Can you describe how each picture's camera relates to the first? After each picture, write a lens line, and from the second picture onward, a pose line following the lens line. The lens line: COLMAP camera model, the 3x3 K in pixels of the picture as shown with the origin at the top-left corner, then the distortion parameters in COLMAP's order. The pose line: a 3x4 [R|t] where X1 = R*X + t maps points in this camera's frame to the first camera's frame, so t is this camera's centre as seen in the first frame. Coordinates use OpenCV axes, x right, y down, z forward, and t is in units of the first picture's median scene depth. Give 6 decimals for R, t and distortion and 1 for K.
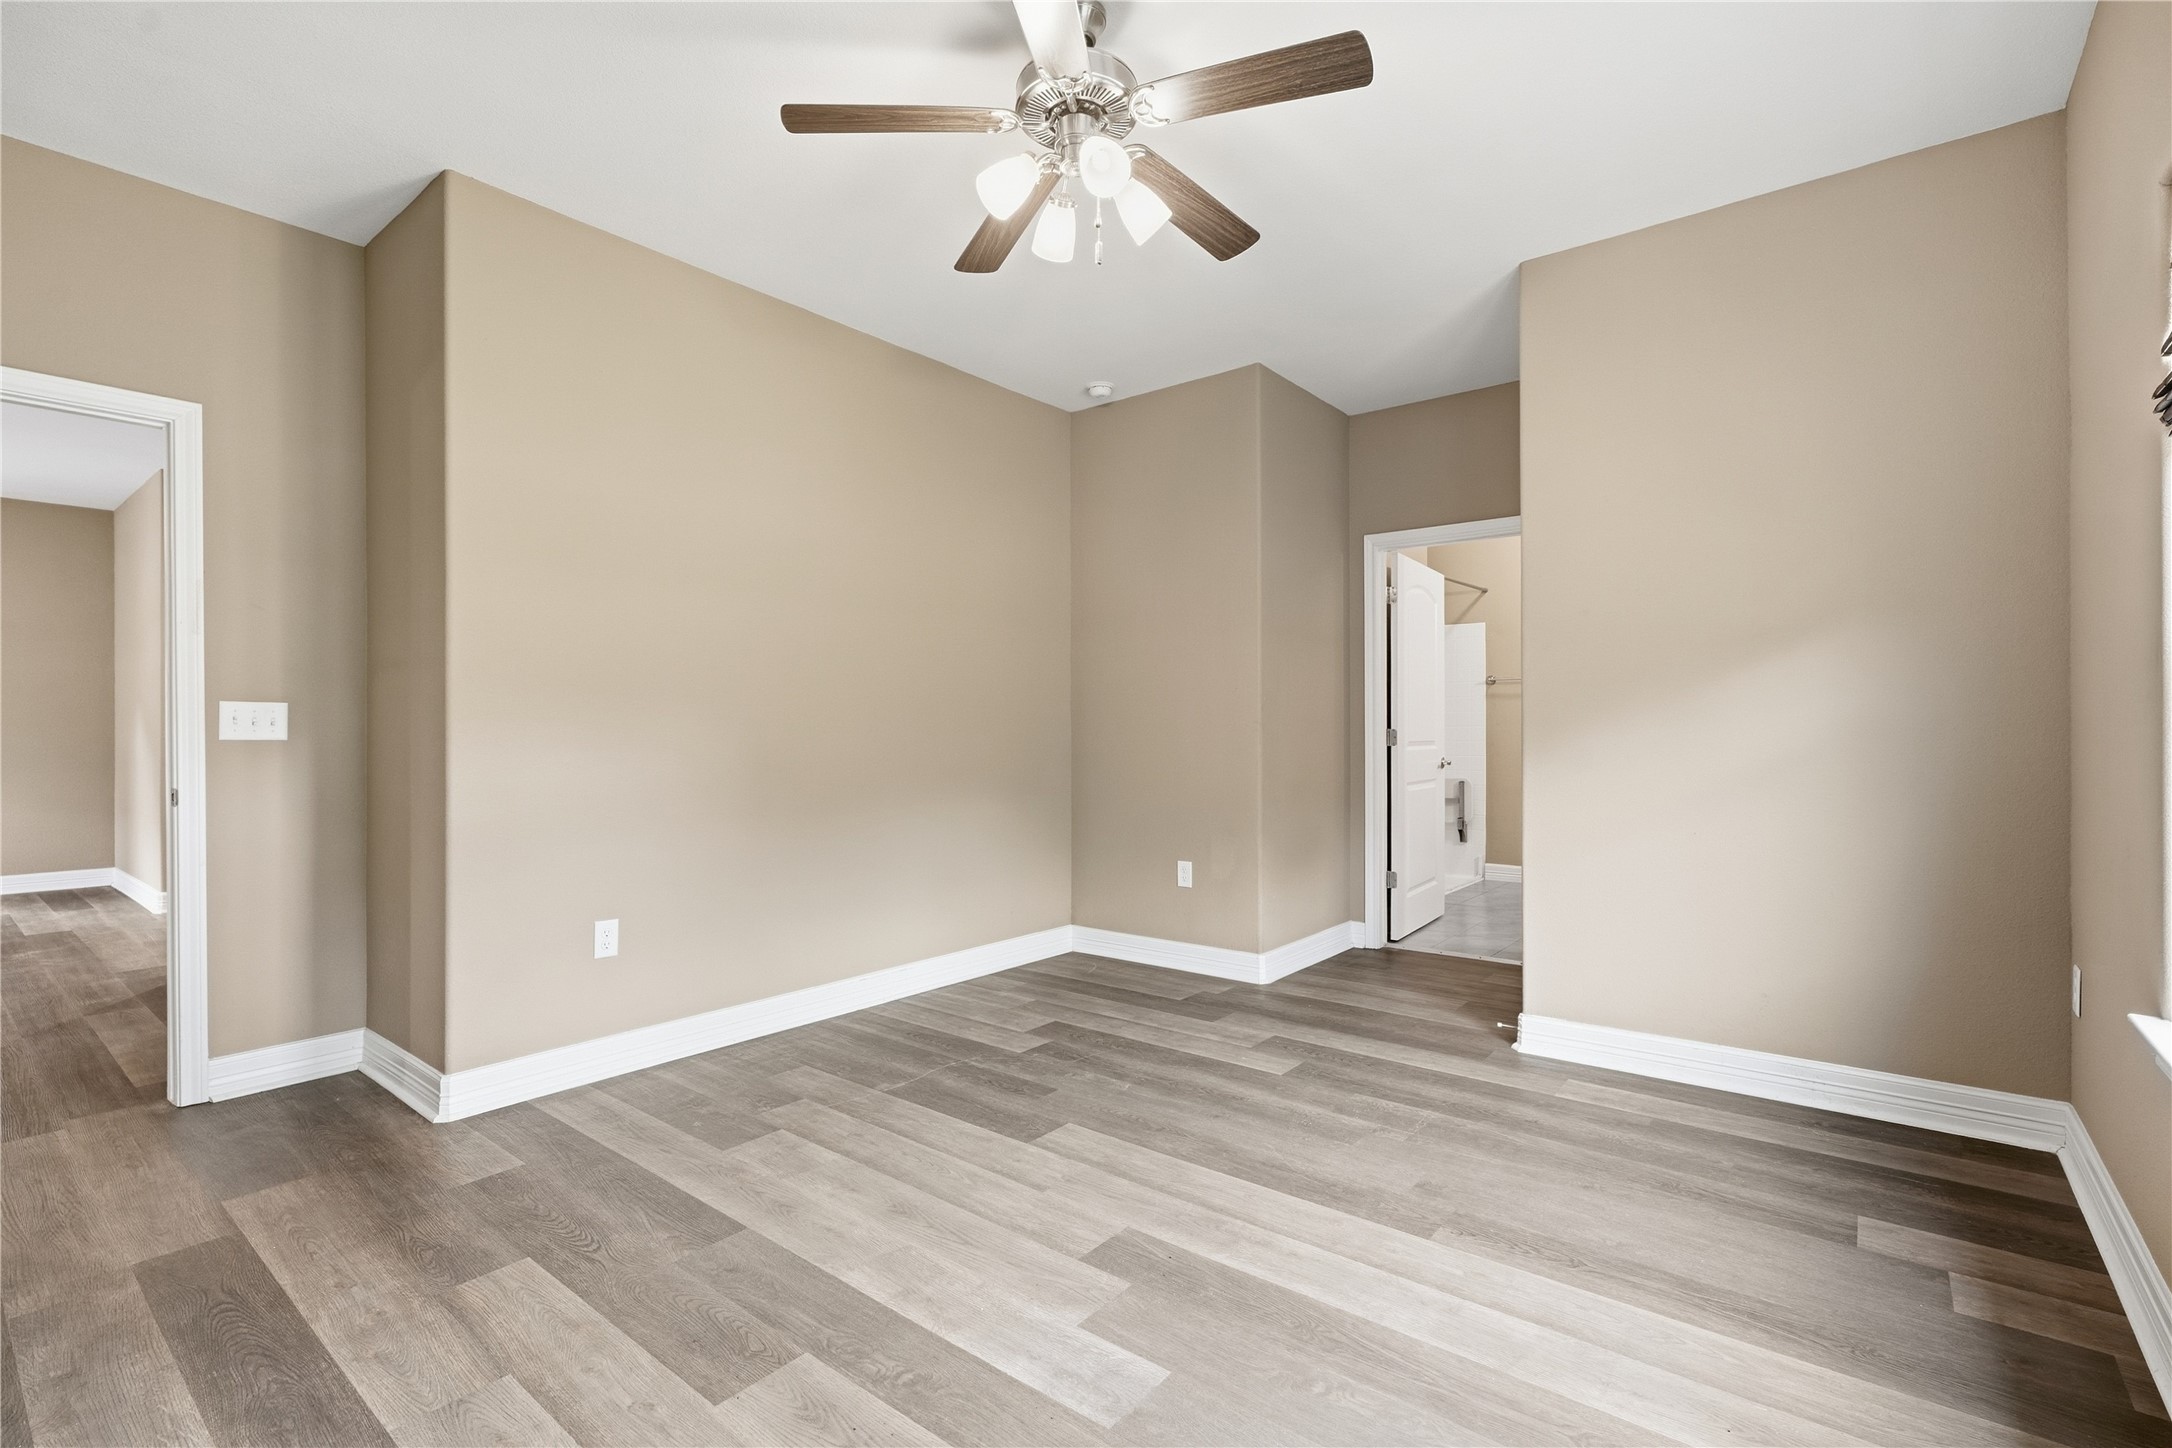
lens RADIAL K [[979.6, 0, 1091.3], [0, 979.6, 716.3], [0, 0, 1]] dist [-0.004873, 0.000615]
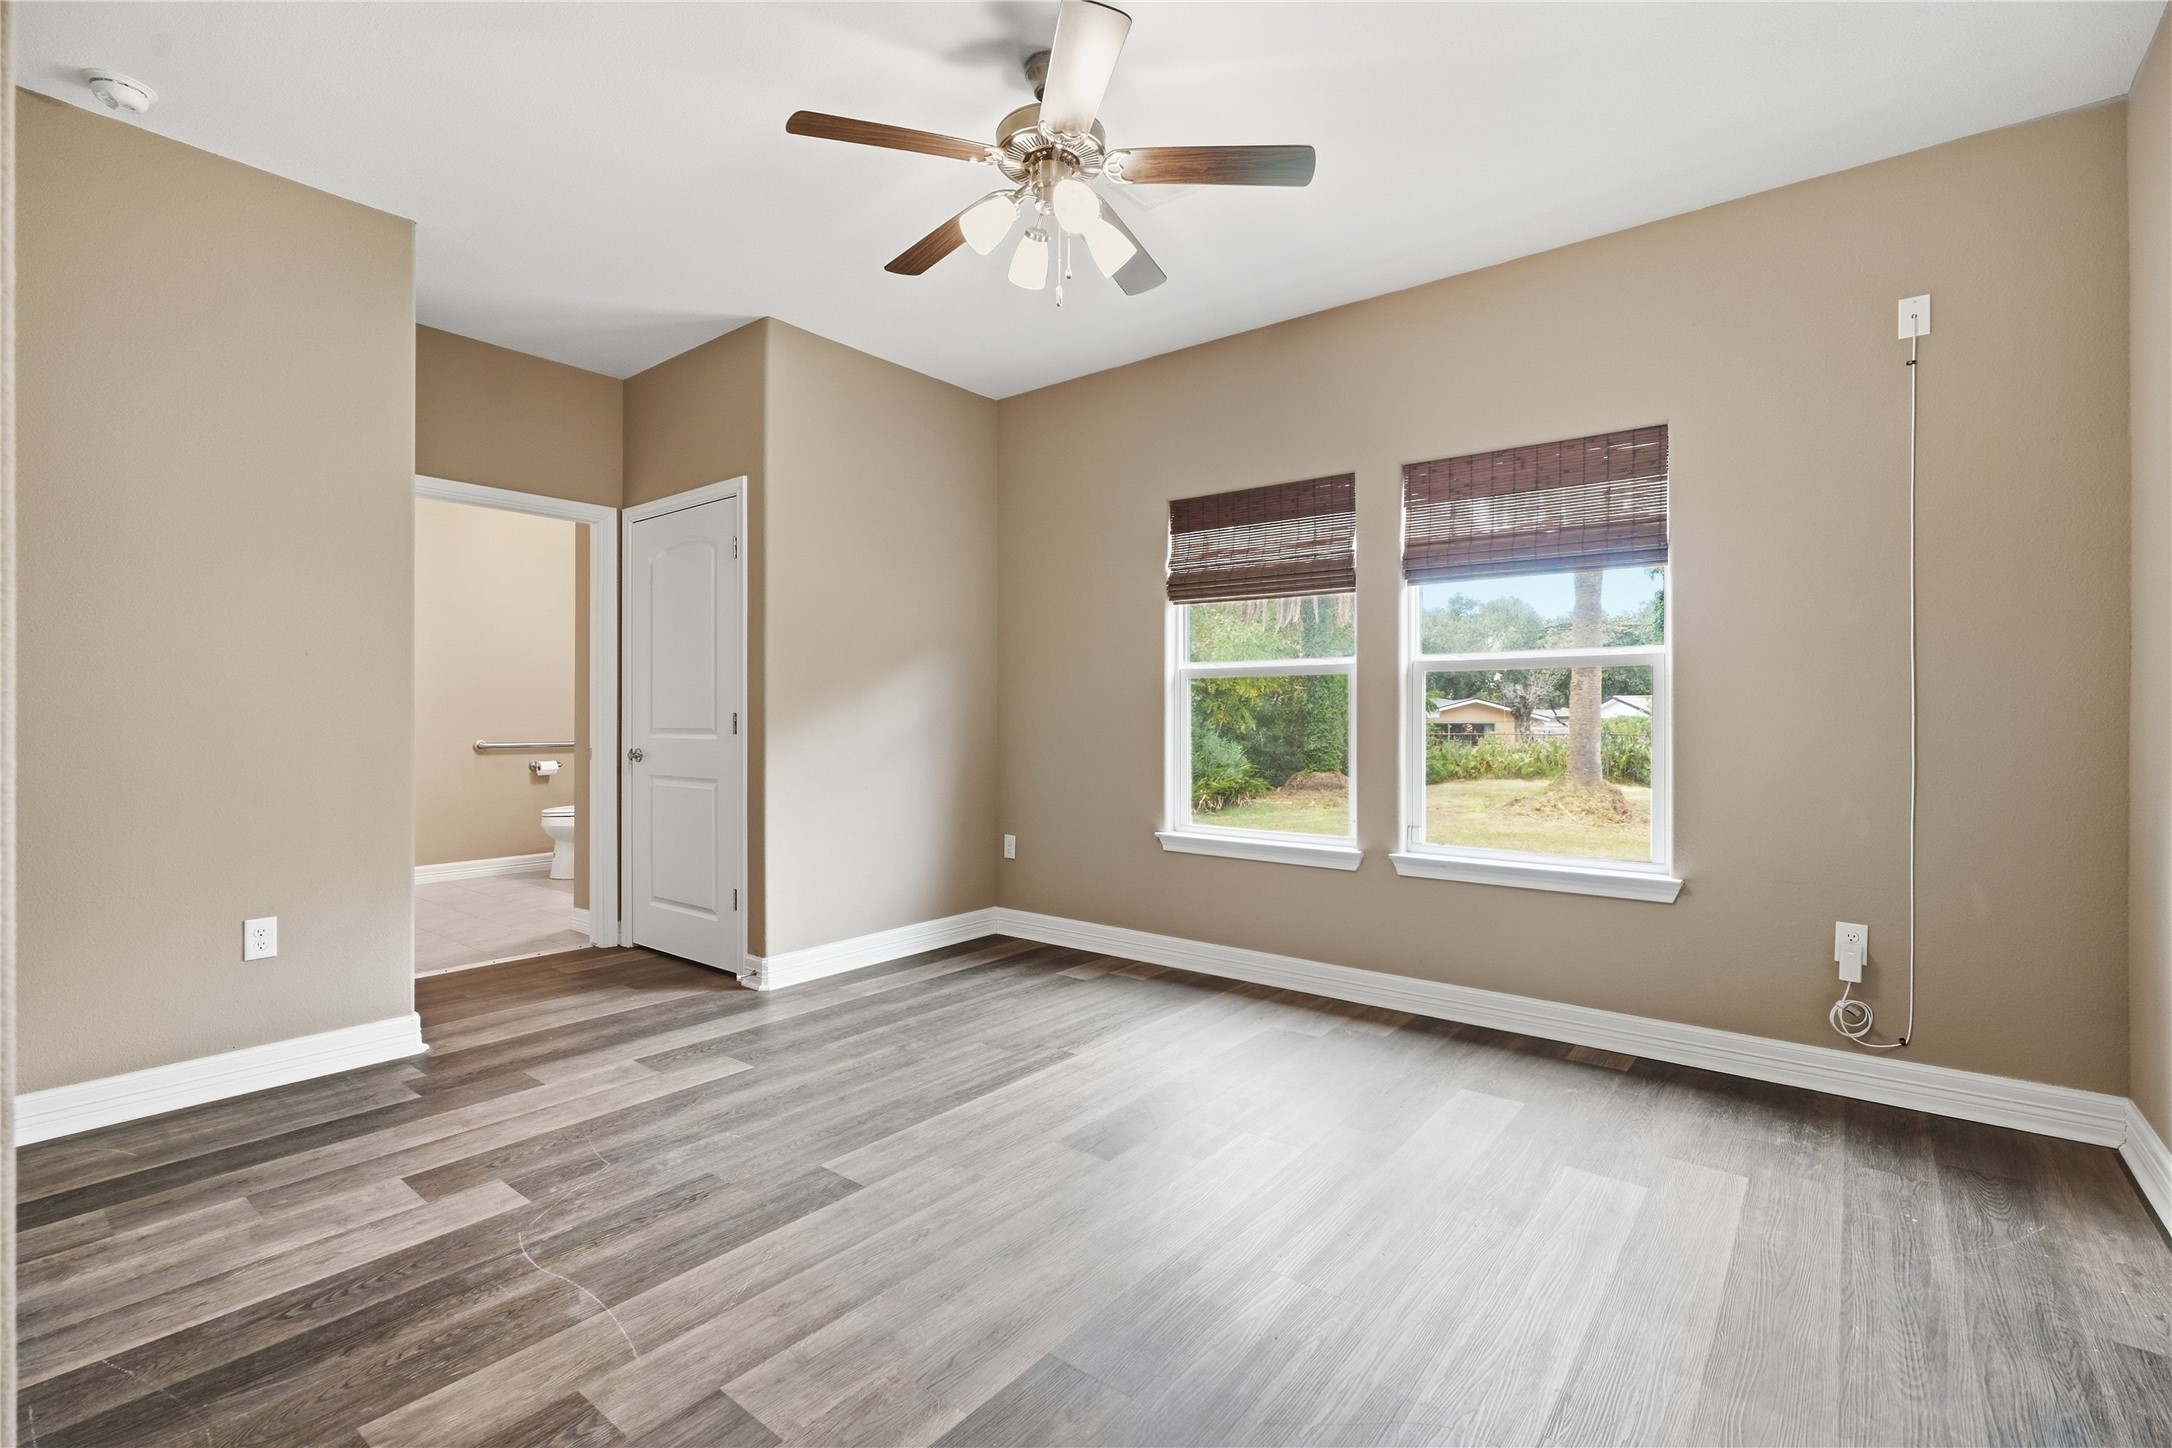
lens RADIAL K [[979.6, 0, 1091.3], [0, 979.6, 716.3], [0, 0, 1]] dist [-0.004873, 0.000615]
pose [[-0.008138, 0.001576, 0.999966, -0.758633], [-0.016771, 0.999858, -0.001713, 0.014709], [-0.999826, -0.016784, -0.008110, 0.662037]]
